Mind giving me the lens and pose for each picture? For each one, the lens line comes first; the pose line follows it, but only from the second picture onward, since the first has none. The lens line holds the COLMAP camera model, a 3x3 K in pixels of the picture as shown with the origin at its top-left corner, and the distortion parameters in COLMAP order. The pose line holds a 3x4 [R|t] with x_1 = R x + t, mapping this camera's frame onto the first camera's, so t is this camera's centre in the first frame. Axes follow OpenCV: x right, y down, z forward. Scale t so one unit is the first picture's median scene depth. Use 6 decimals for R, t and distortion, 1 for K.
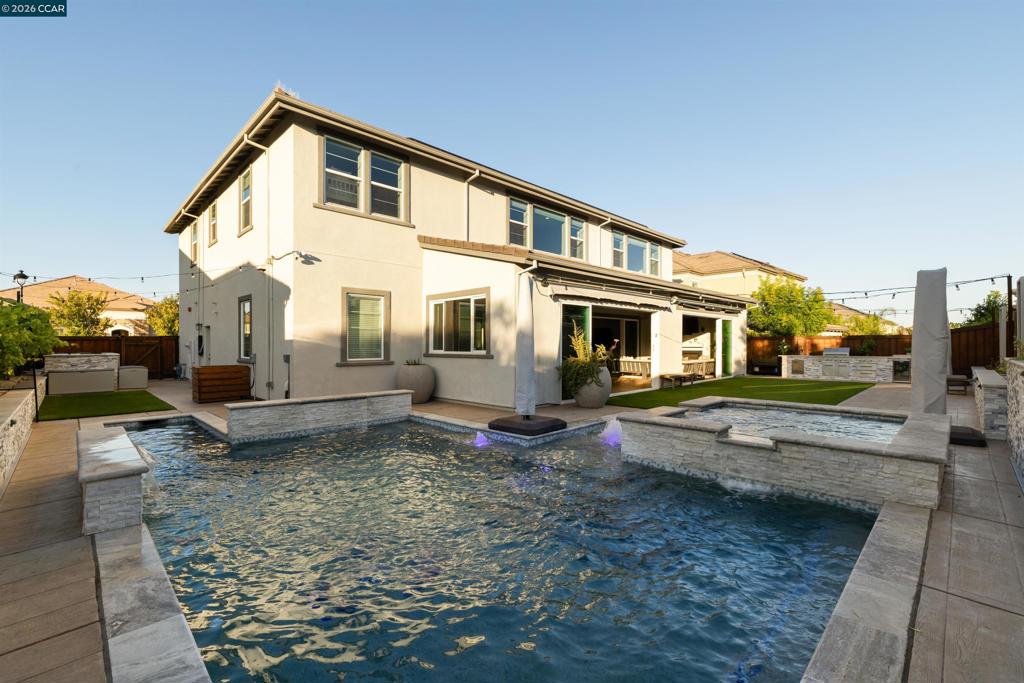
lens RADIAL K [[495.3, 0, 510.4], [0, 495.3, 354.4], [0, 0, 1]] dist [0.001282, -0.000231]
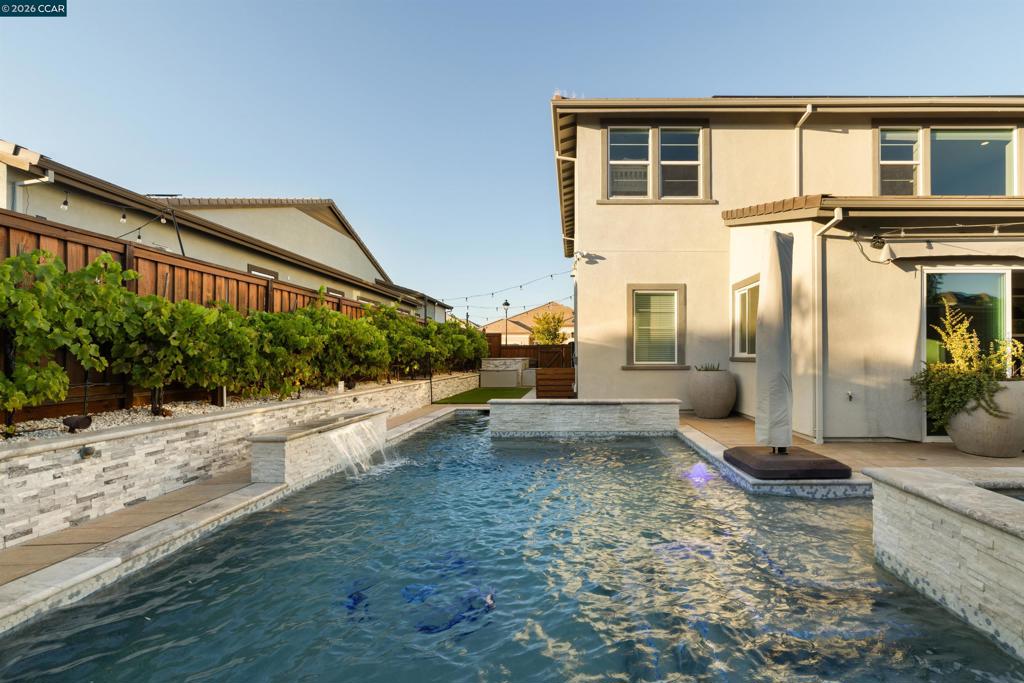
lens RADIAL K [[495.3, 0, 510.4], [0, 495.3, 354.4], [0, 0, 1]] dist [0.001282, -0.000231]
pose [[0.672707, 0.002611, -0.739905, 0.194134], [-0.018623, 0.999737, -0.013404, 0.011729], [0.739675, 0.022796, 0.672578, 0.214616]]
